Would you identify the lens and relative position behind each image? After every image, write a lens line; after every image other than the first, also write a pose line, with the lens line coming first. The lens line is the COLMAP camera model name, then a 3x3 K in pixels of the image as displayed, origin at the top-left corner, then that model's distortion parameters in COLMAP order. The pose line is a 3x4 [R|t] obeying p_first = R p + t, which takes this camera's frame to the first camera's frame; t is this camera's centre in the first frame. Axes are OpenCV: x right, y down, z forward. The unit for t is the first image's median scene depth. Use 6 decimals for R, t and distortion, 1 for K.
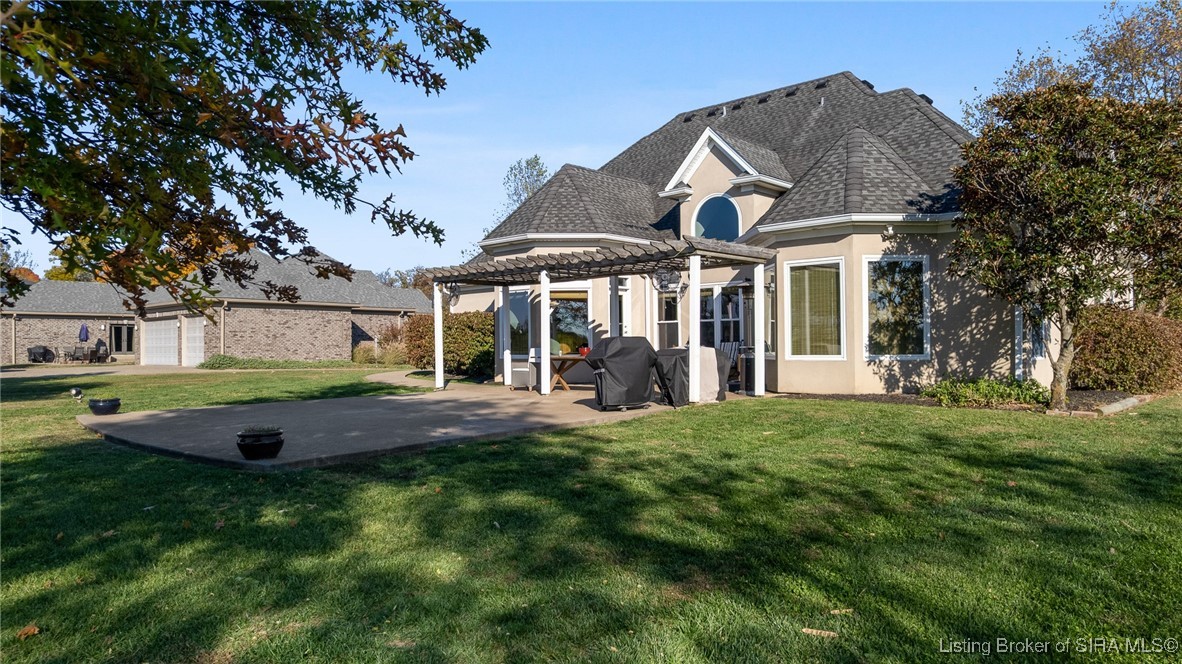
lens RADIAL K [[770.2, 0, 595.3], [0, 770.2, 337.6], [0, 0, 1]] dist [-0.062900, 0.052596]
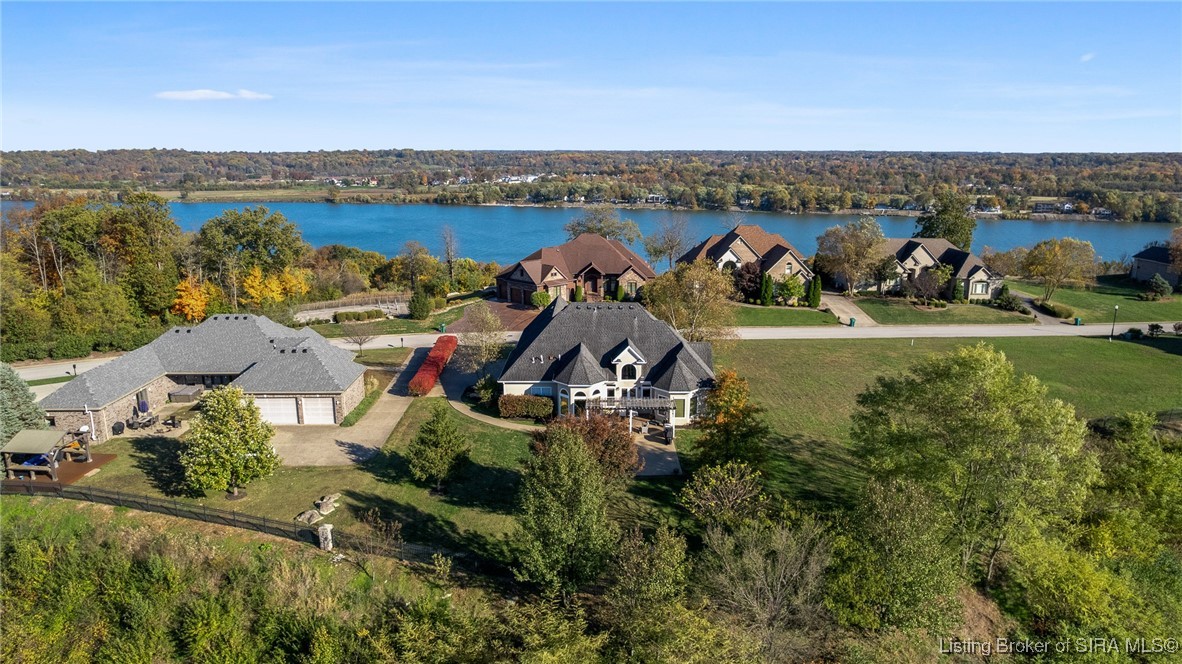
lens RADIAL K [[770.2, 0, 595.3], [0, 770.2, 337.6], [0, 0, 1]] dist [-0.062900, 0.052596]
pose [[0.732386, -0.147350, 0.664754, -3.179950], [-0.013326, 0.973014, 0.230361, -1.549191], [-0.680759, -0.177572, 0.710658, -1.921856]]
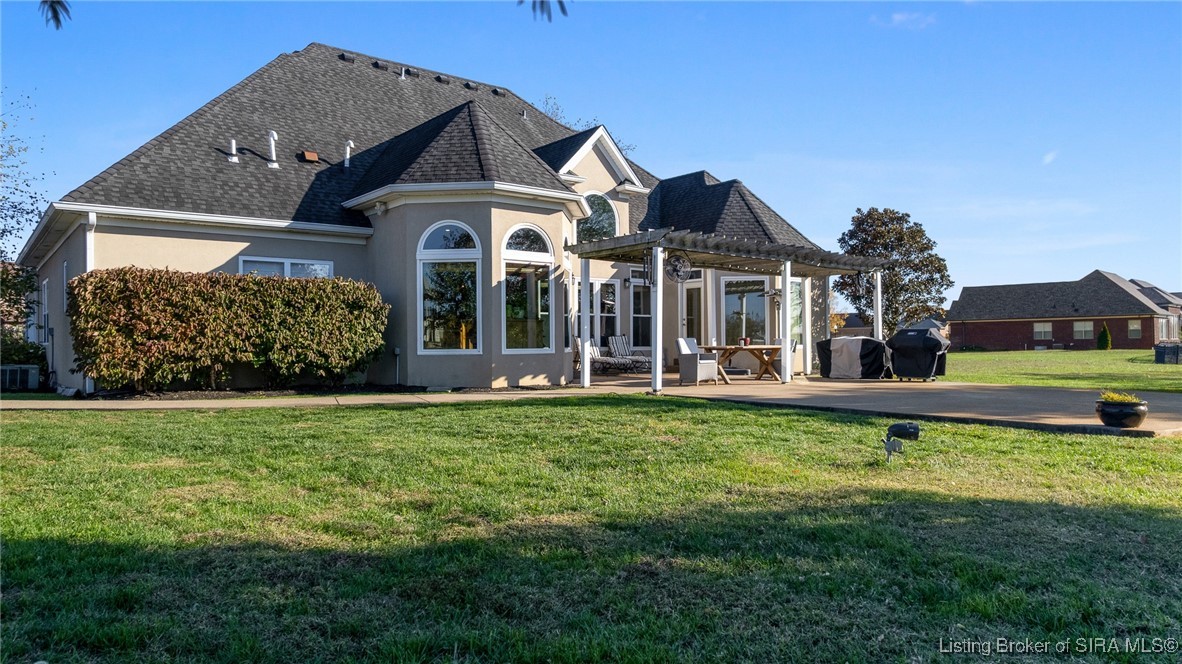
lens RADIAL K [[770.2, 0, 595.3], [0, 770.2, 337.6], [0, 0, 1]] dist [-0.062900, 0.052596]
pose [[0.117327, 0.017819, 0.992933, -1.197915], [-0.003424, 0.999840, -0.017538, 0.035717], [-0.993087, -0.001342, 0.117369, 1.226334]]
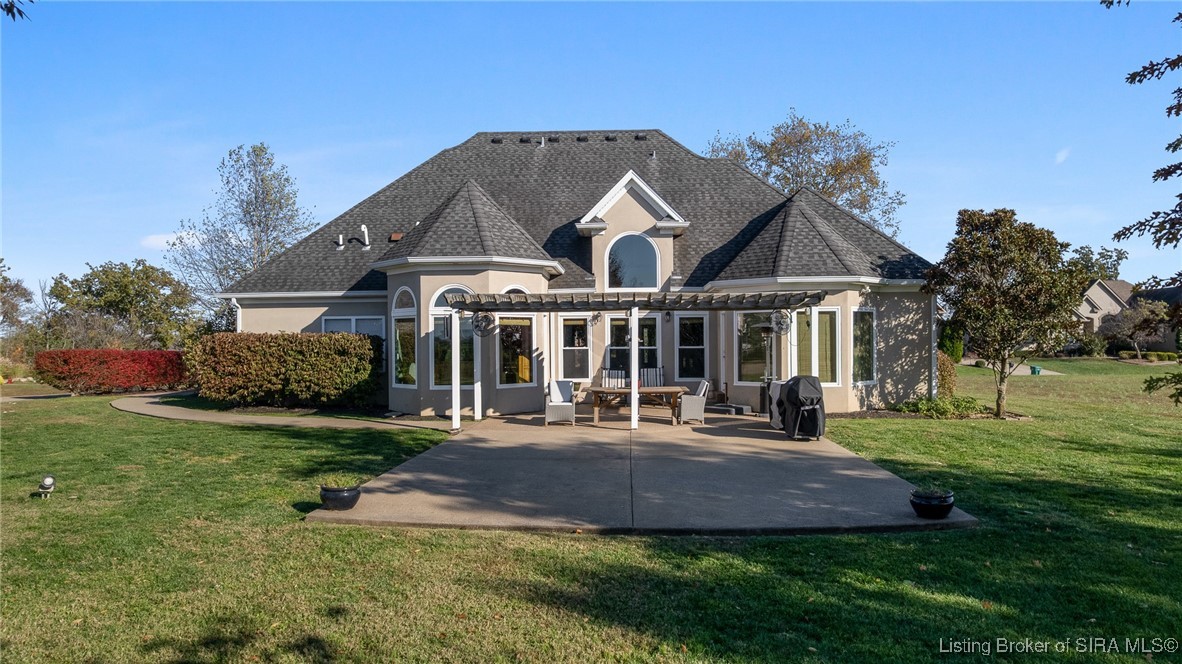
lens RADIAL K [[770.2, 0, 595.3], [0, 770.2, 337.6], [0, 0, 1]] dist [-0.062900, 0.052596]
pose [[0.755511, 0.006450, 0.655104, -0.831925], [-0.006305, 0.999977, -0.002574, -0.047852], [-0.655106, -0.002186, 0.755534, 0.290418]]
